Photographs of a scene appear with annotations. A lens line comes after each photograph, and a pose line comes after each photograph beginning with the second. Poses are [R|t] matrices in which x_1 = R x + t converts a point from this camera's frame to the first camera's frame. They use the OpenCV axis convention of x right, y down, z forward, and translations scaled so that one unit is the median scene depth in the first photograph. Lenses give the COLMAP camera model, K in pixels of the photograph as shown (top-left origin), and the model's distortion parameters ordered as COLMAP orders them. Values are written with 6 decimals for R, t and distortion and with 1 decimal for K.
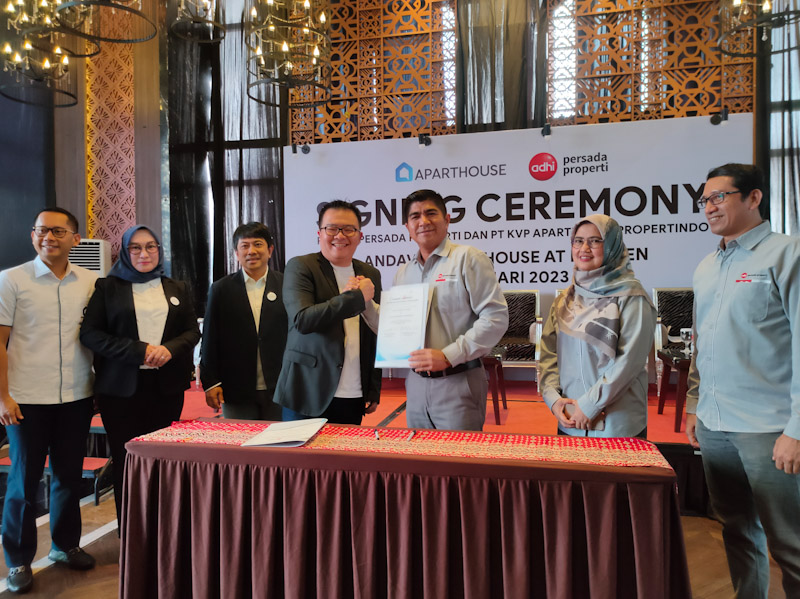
lens RADIAL K [[742.3, 0, 400.0], [0, 742.3, 299.5], [0, 0, 1]] dist [0.069531, -0.012320]
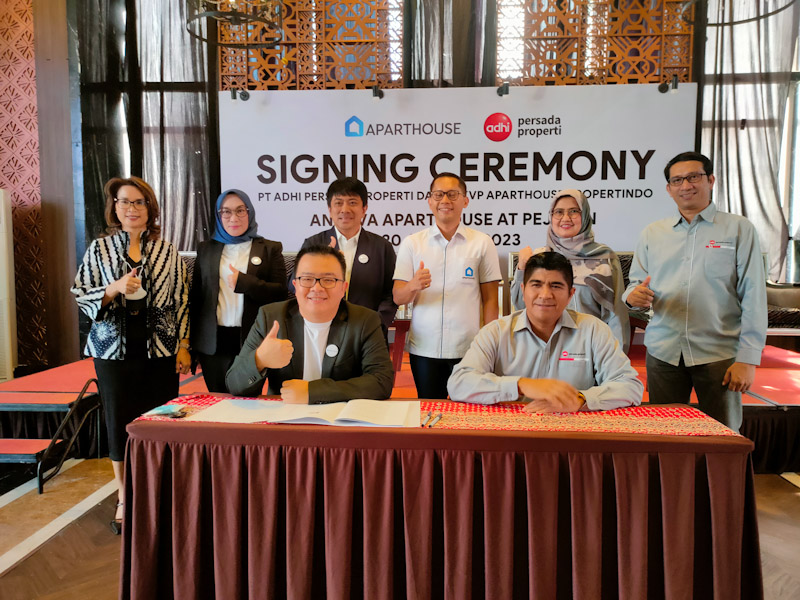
lens RADIAL K [[735.8, 0, 400.0], [0, 735.8, 300.0], [0, 0, 1]] dist [0.059346, -0.006570]
pose [[0.980384, -0.001677, 0.197090, -0.122717], [-0.008964, 0.998550, 0.053085, -0.001245], [-0.196893, -0.053810, 0.978947, 0.058605]]
